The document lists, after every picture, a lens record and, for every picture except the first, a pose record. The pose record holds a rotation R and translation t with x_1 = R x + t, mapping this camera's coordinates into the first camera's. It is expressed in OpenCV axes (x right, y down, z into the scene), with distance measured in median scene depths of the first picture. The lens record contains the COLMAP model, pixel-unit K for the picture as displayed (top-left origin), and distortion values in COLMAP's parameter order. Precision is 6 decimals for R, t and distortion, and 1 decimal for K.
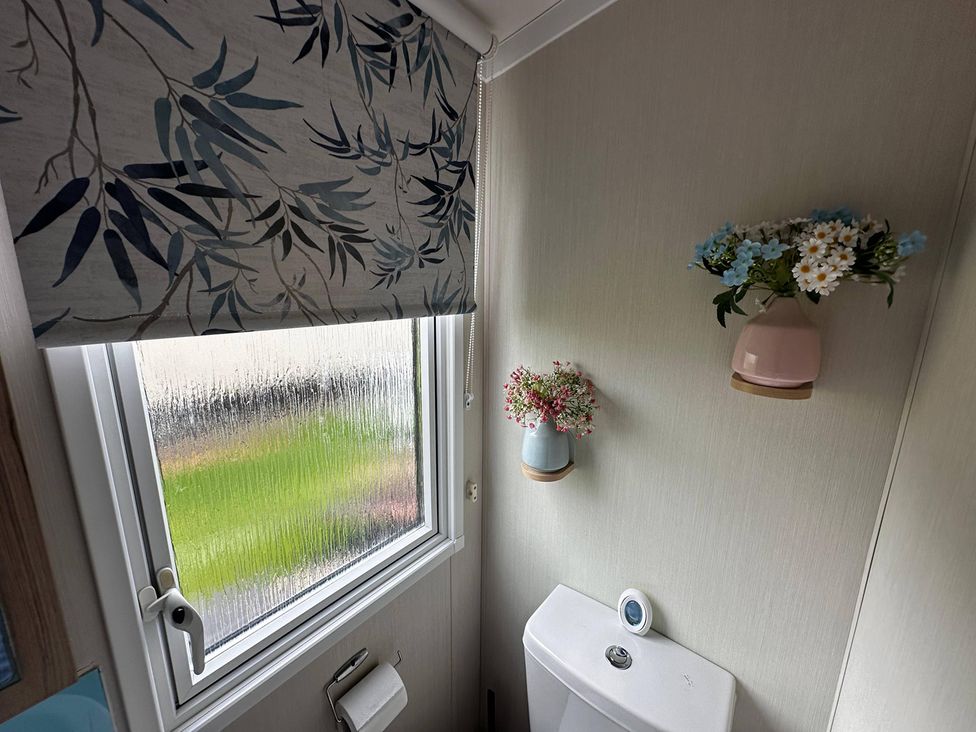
lens RADIAL K [[387.3, 0, 487.2], [0, 387.3, 366.5], [0, 0, 1]] dist [-0.002752, 0.000519]
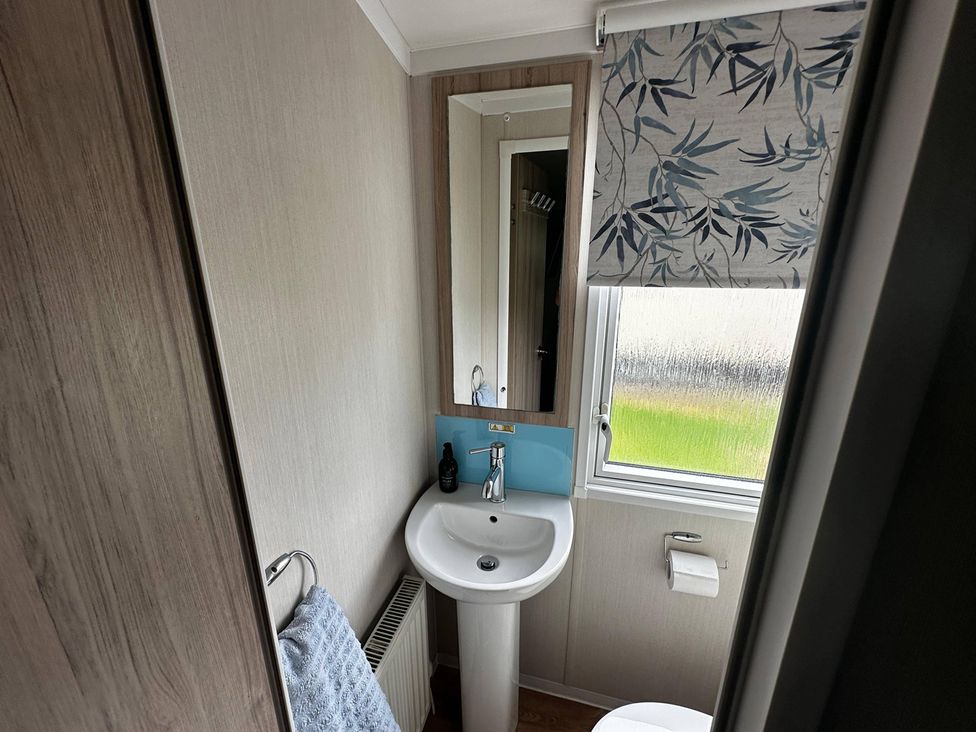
lens RADIAL K [[387.3, 0, 488.3], [0, 387.3, 363.5], [0, 0, 1]] dist [-0.002752, 0.000519]
pose [[0.402642, 0.229620, -0.886089, 0.661353], [-0.185159, 0.968445, 0.166824, 0.099326], [0.896435, 0.096897, 0.432453, -0.439002]]
